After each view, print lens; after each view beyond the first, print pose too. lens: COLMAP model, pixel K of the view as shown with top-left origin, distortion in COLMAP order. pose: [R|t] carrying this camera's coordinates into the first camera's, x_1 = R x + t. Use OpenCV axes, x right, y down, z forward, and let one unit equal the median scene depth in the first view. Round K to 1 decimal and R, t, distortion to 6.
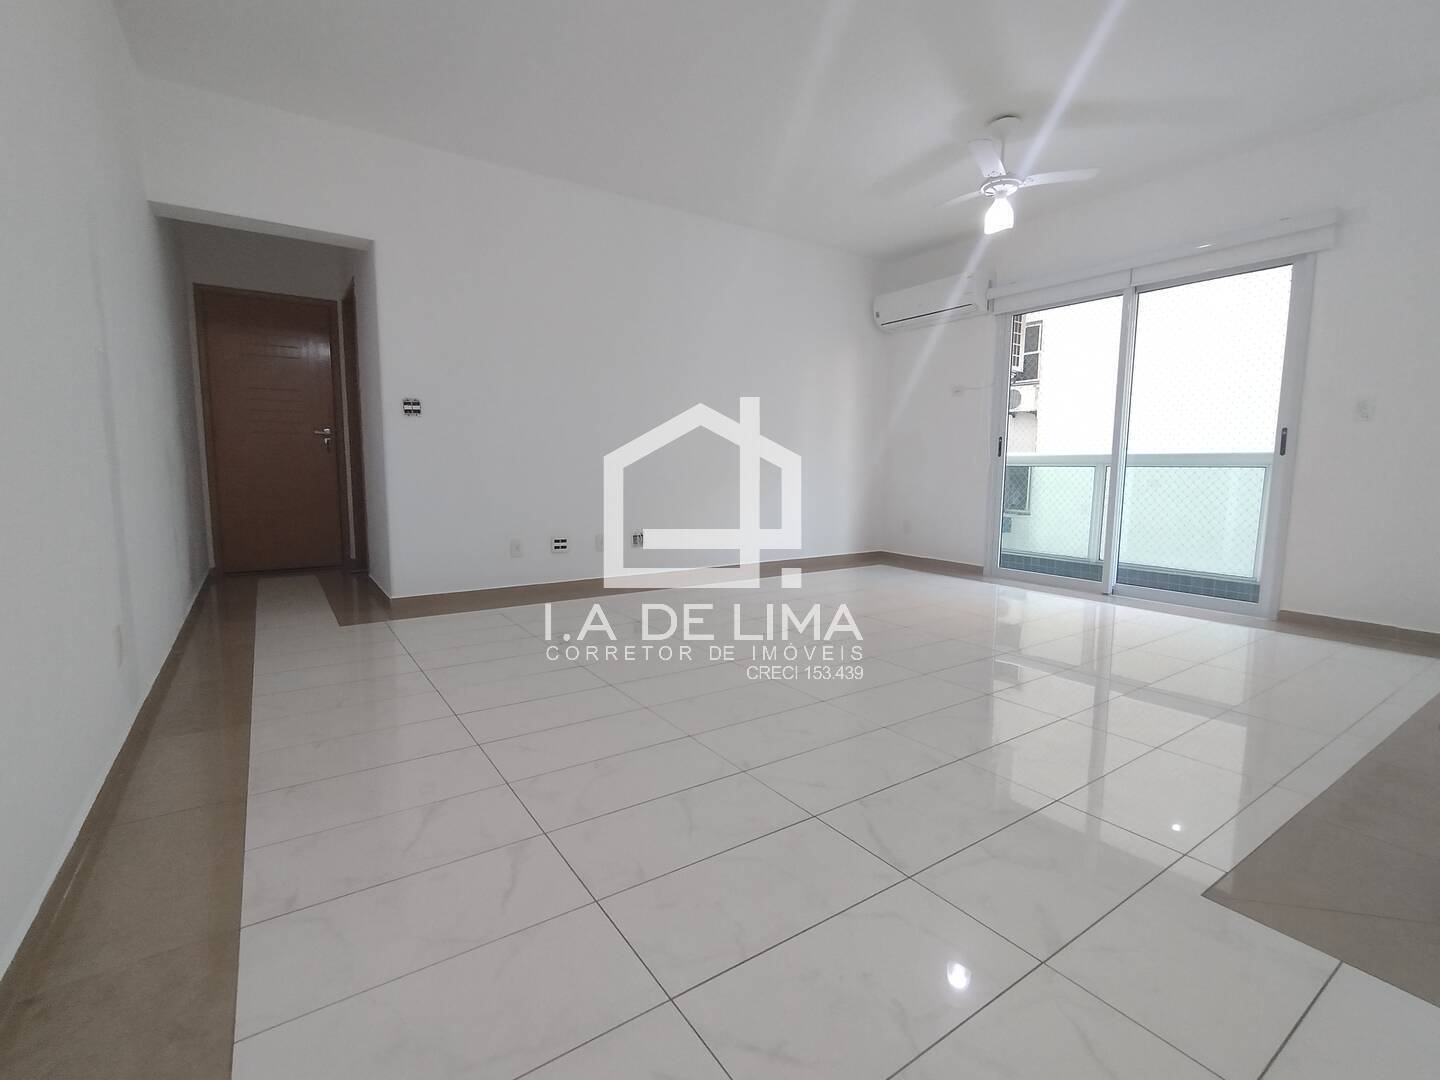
lens RADIAL K [[657.7, 0, 720.0], [0, 657.7, 540.0], [0, 0, 1]] dist [-0.005262, 0.000250]
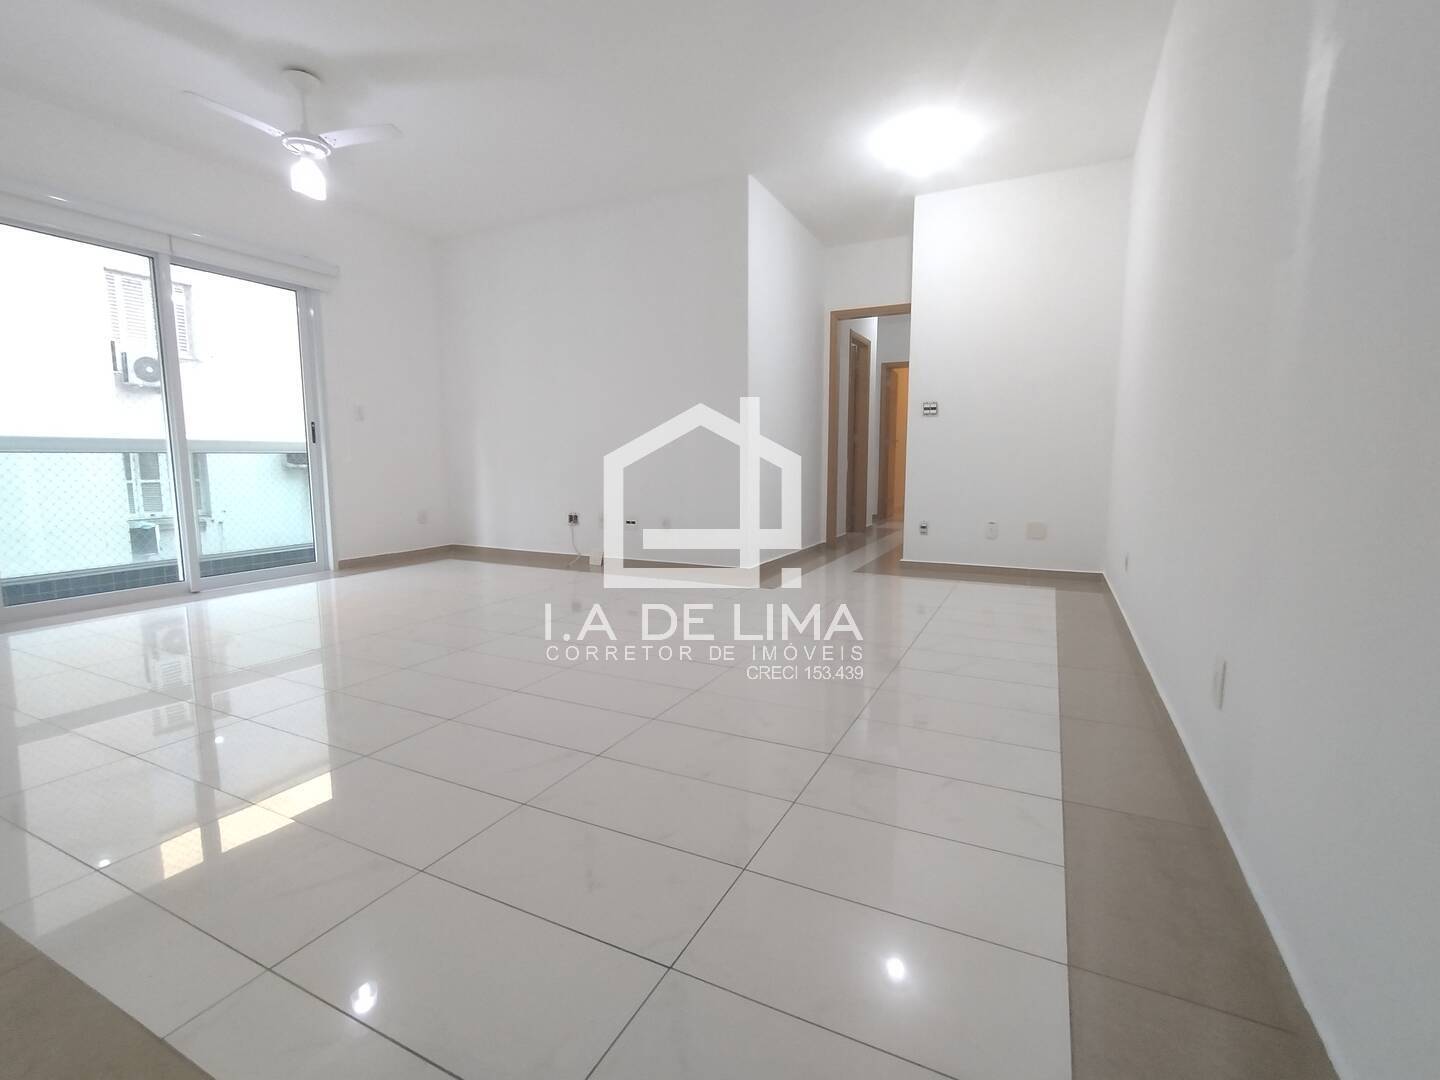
lens RADIAL K [[657.7, 0, 720.0], [0, 657.7, 540.0], [0, 0, 1]] dist [-0.005262, 0.000250]
pose [[-0.482999, -0.118022, 0.867630, -0.603118], [0.093432, 0.978271, 0.185085, -0.099366], [-0.870622, 0.170460, -0.461477, 0.860320]]
